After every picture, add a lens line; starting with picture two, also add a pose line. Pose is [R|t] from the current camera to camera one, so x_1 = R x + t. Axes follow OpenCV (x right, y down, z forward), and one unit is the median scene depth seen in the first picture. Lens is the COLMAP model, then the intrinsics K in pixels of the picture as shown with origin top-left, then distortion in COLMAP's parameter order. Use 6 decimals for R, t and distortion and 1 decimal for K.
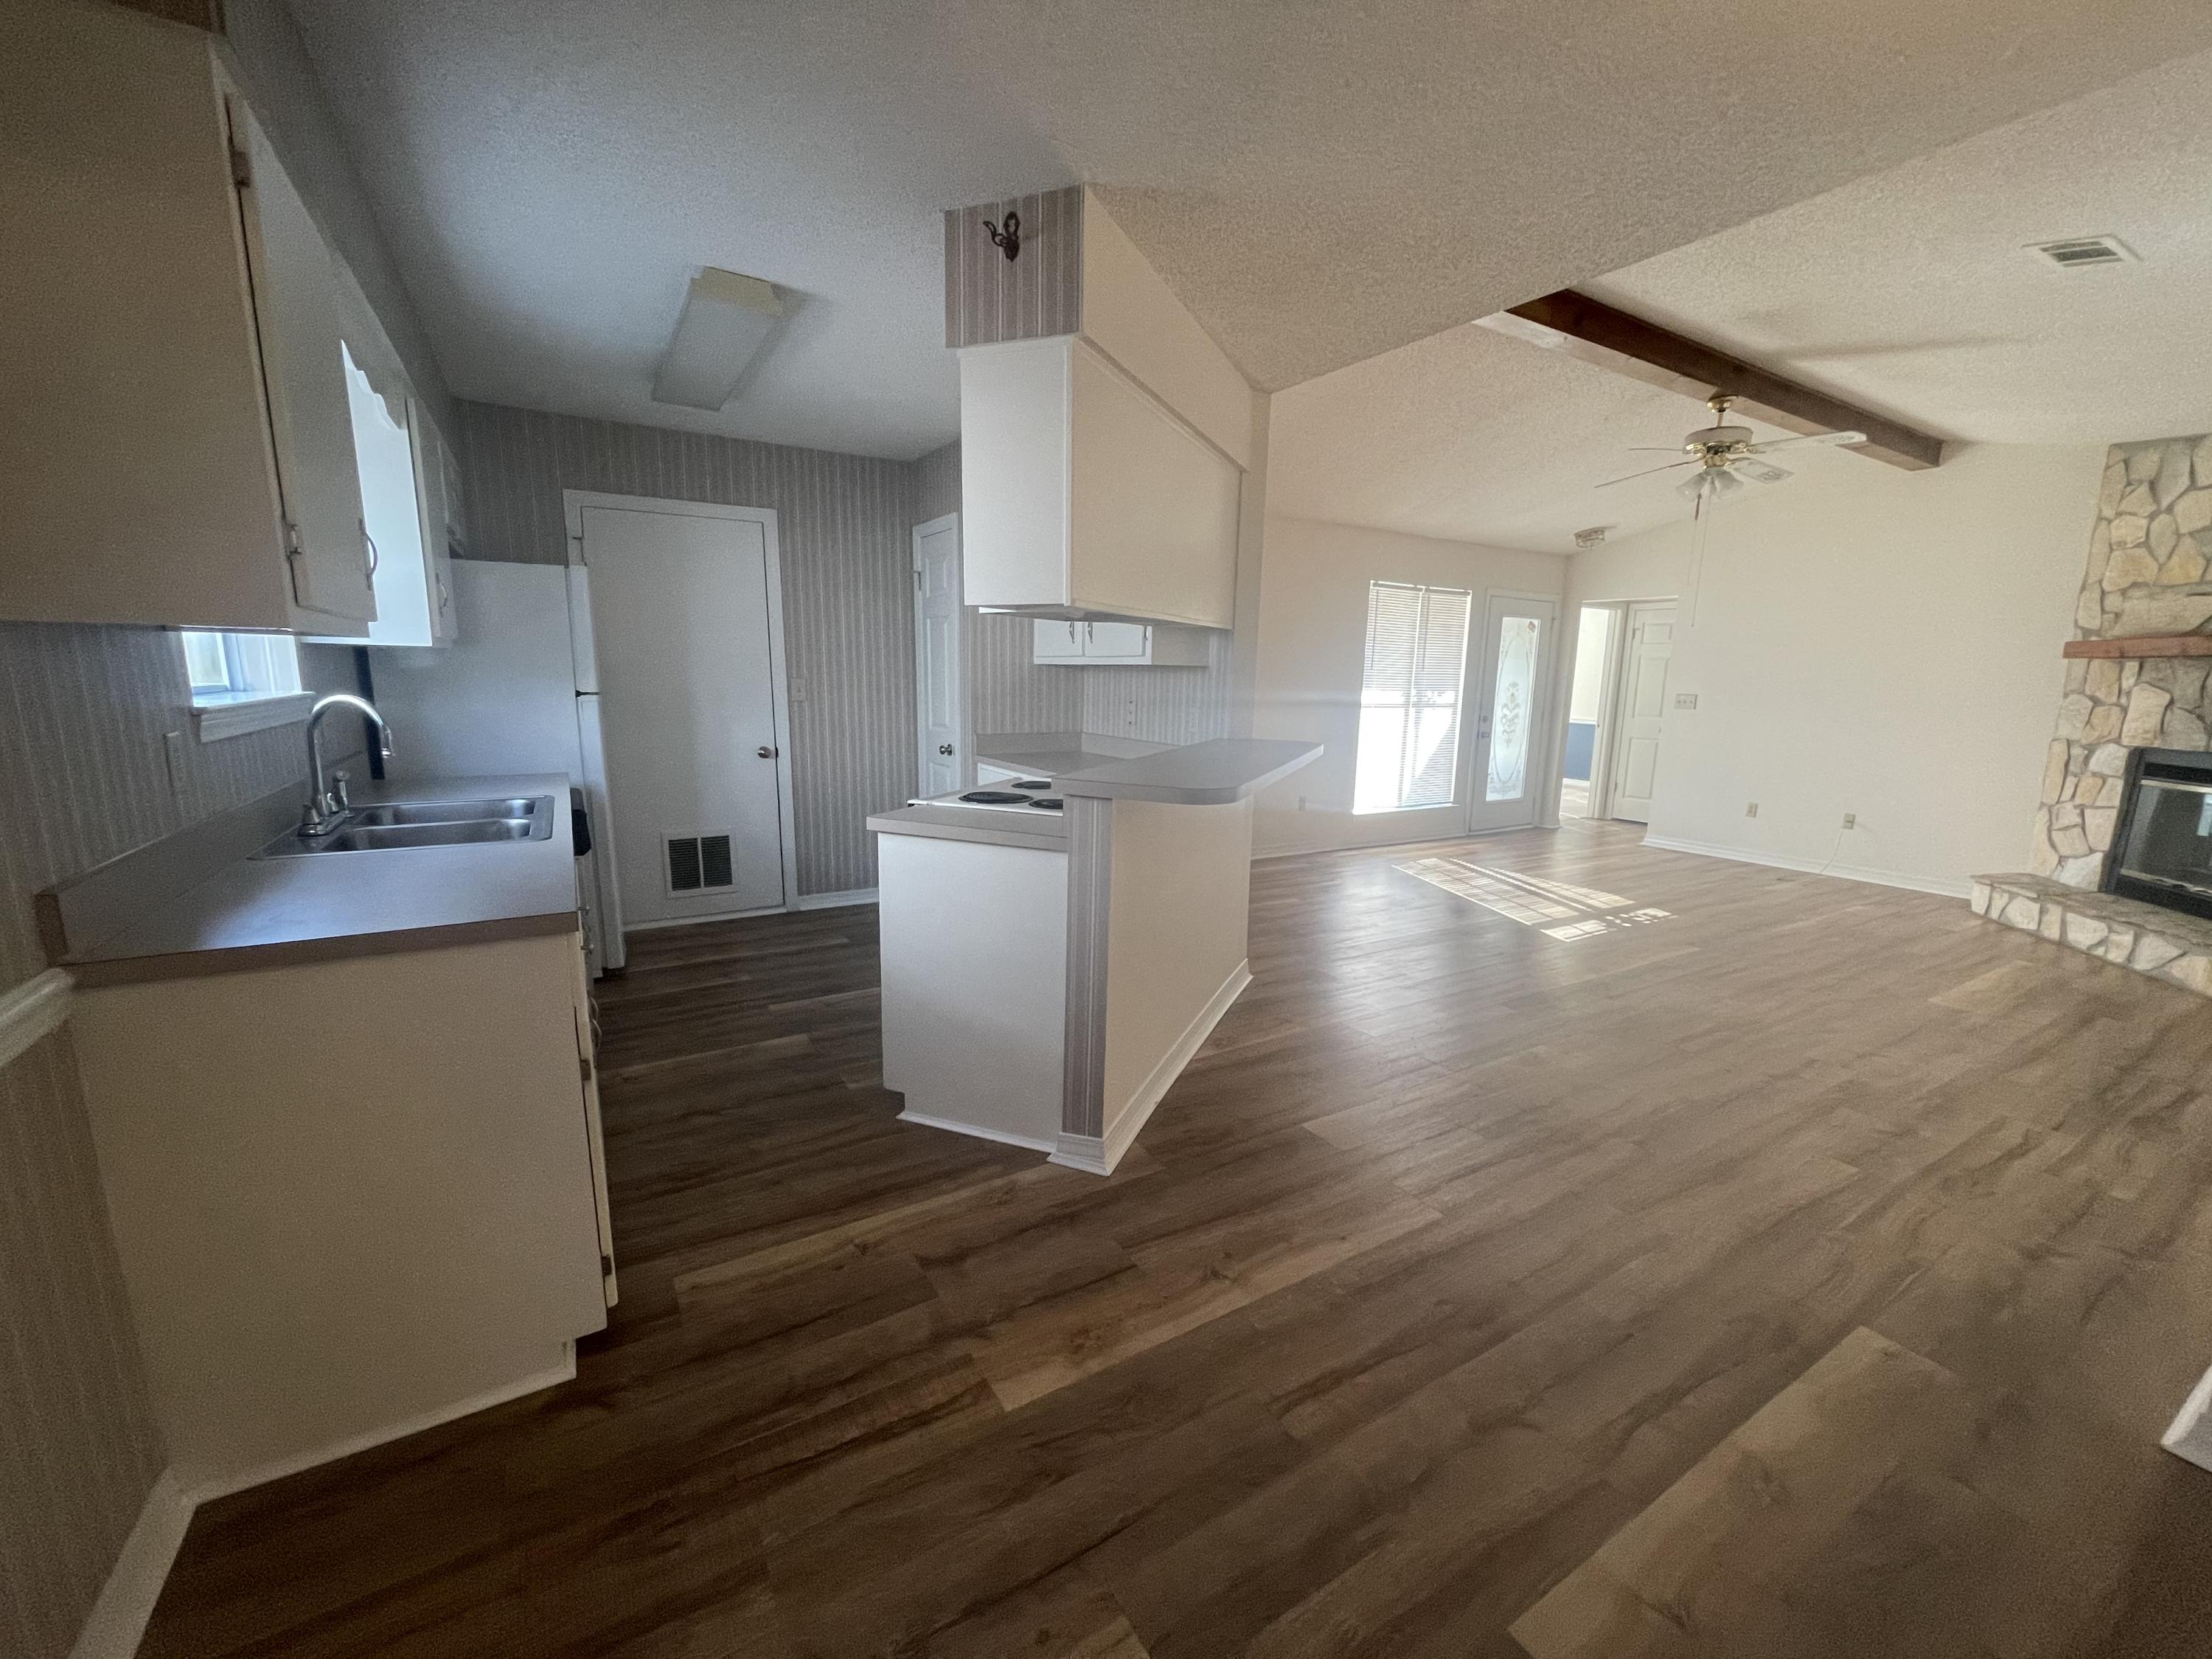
lens RADIAL K [[888.8, 0, 1102.8], [0, 888.8, 836.5], [0, 0, 1]] dist [-0.001145, -0.000797]
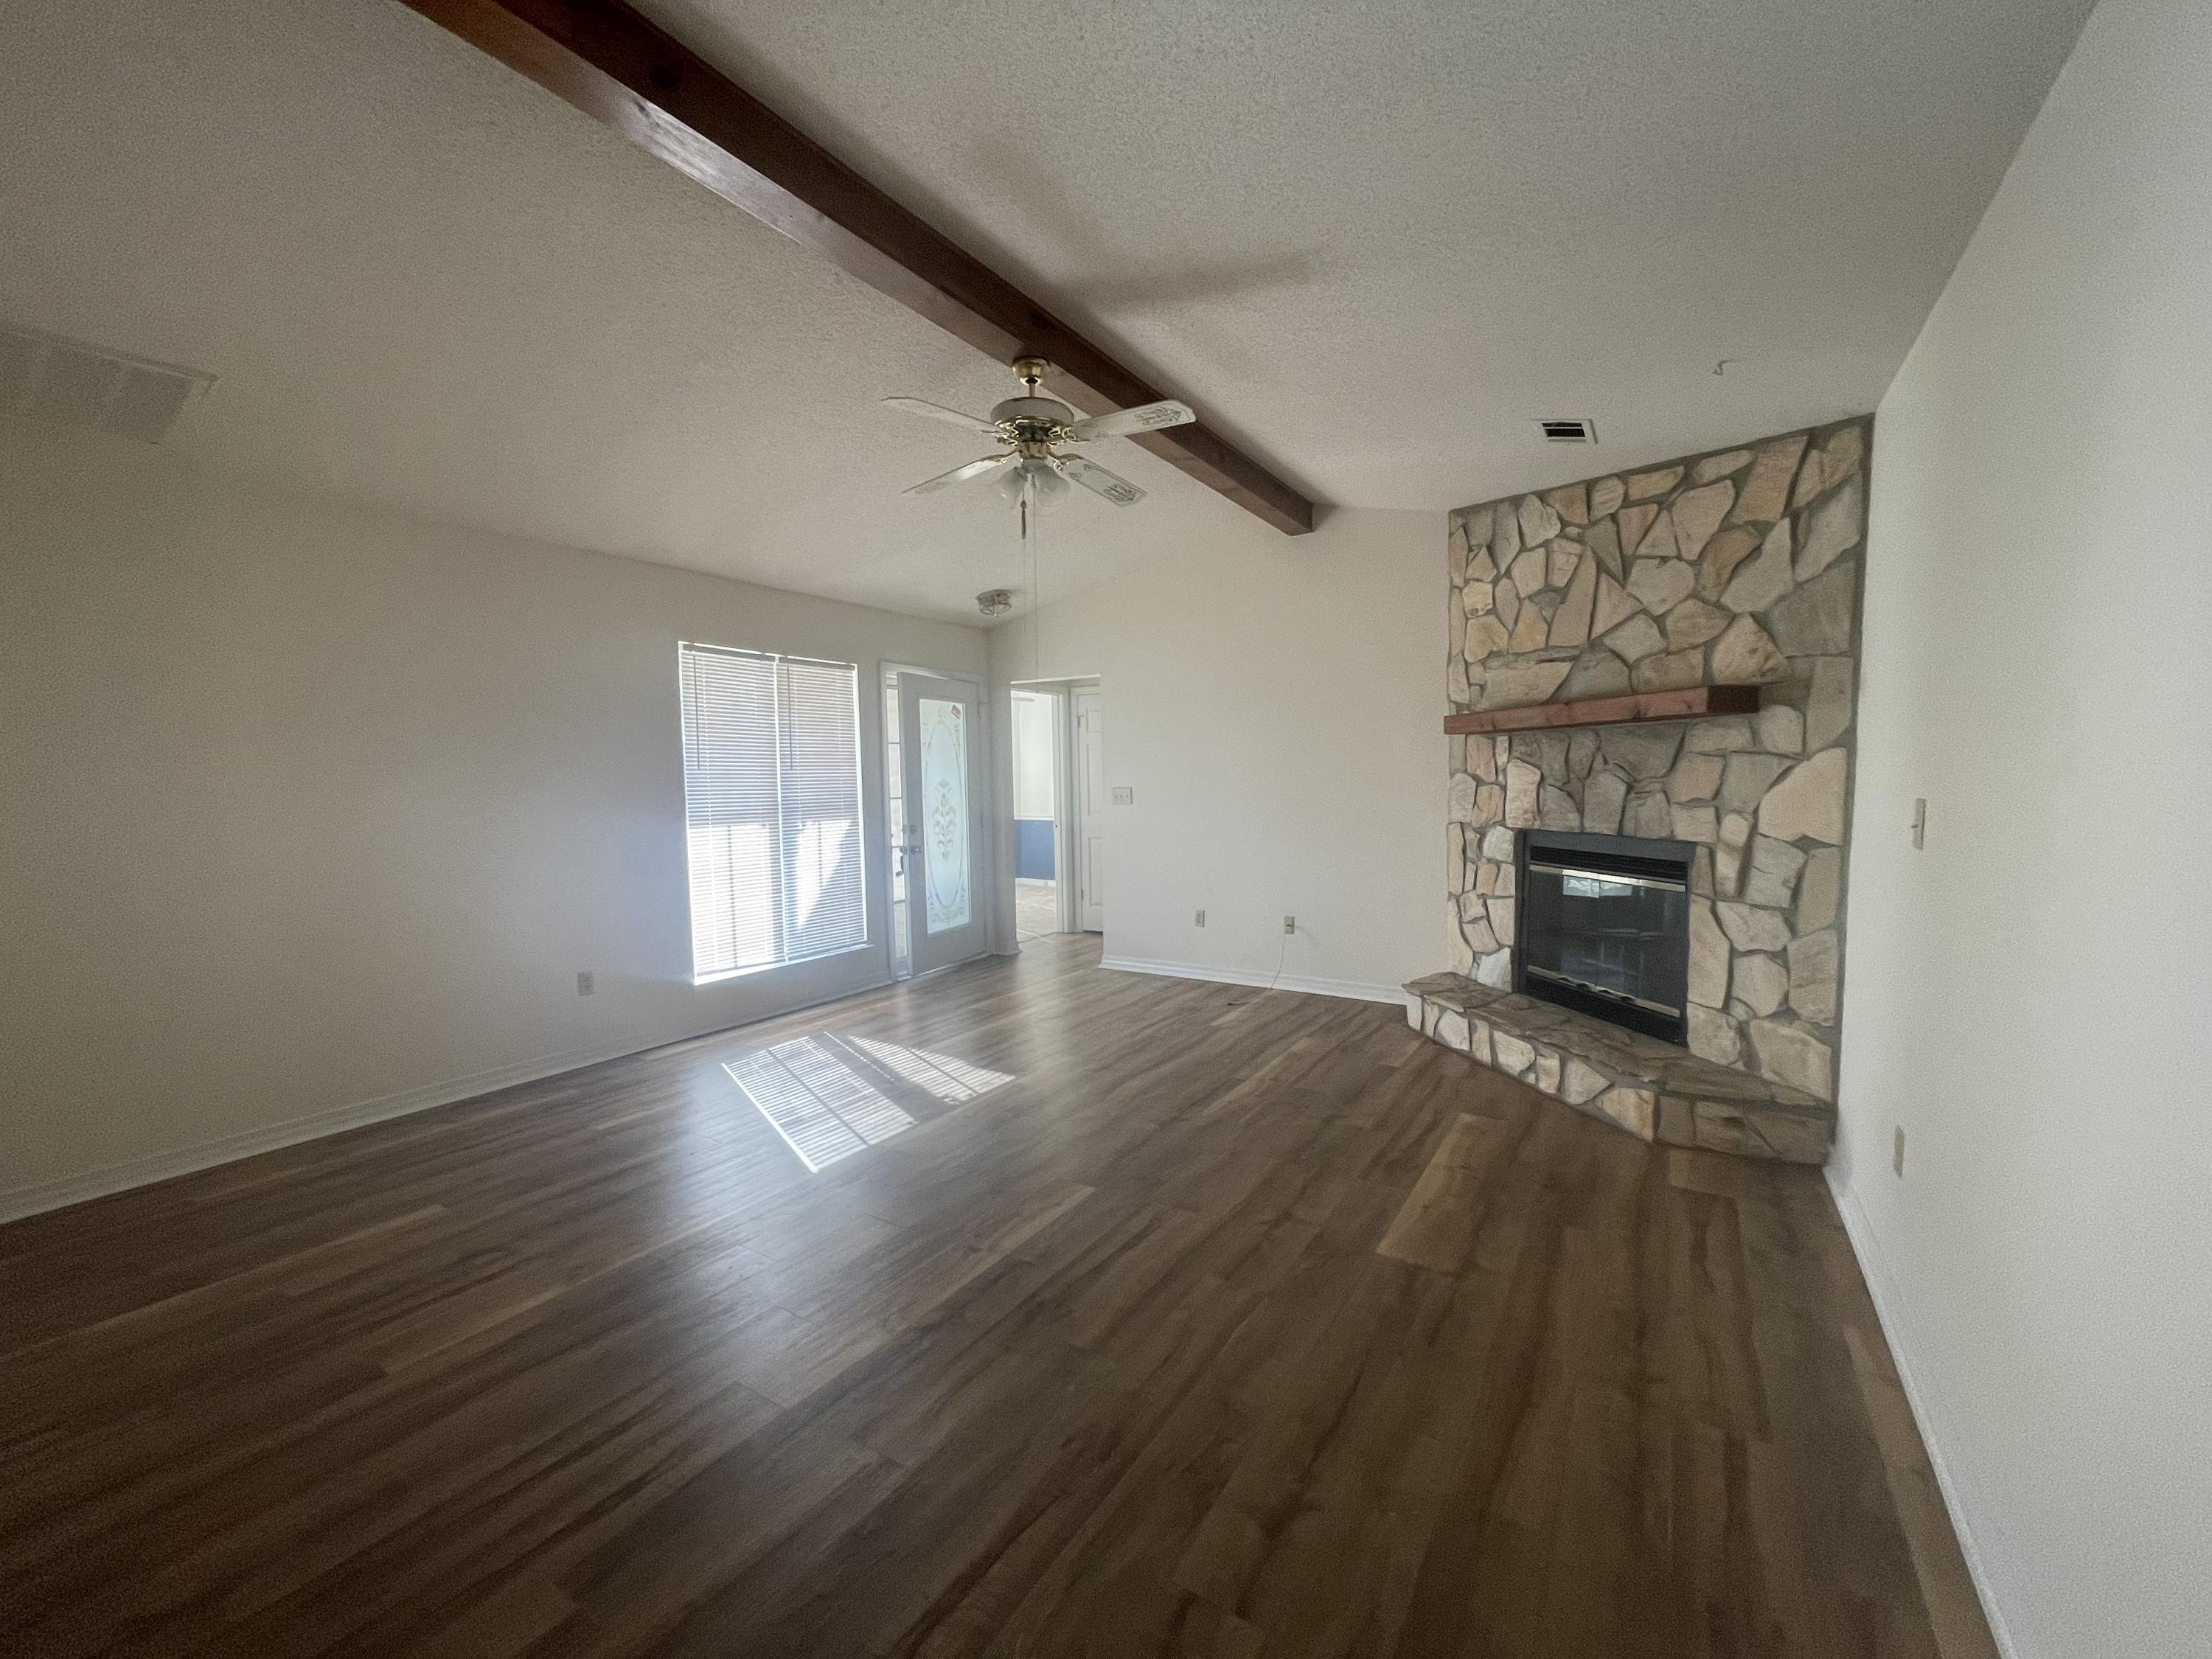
lens RADIAL K [[888.8, 0, 1102.8], [0, 888.8, 836.5], [0, 0, 1]] dist [-0.001145, -0.000797]
pose [[0.895338, -0.061292, 0.441150, 0.371359], [0.110740, 0.990016, -0.087202, -0.058957], [-0.431401, 0.126928, 0.893187, 0.360711]]
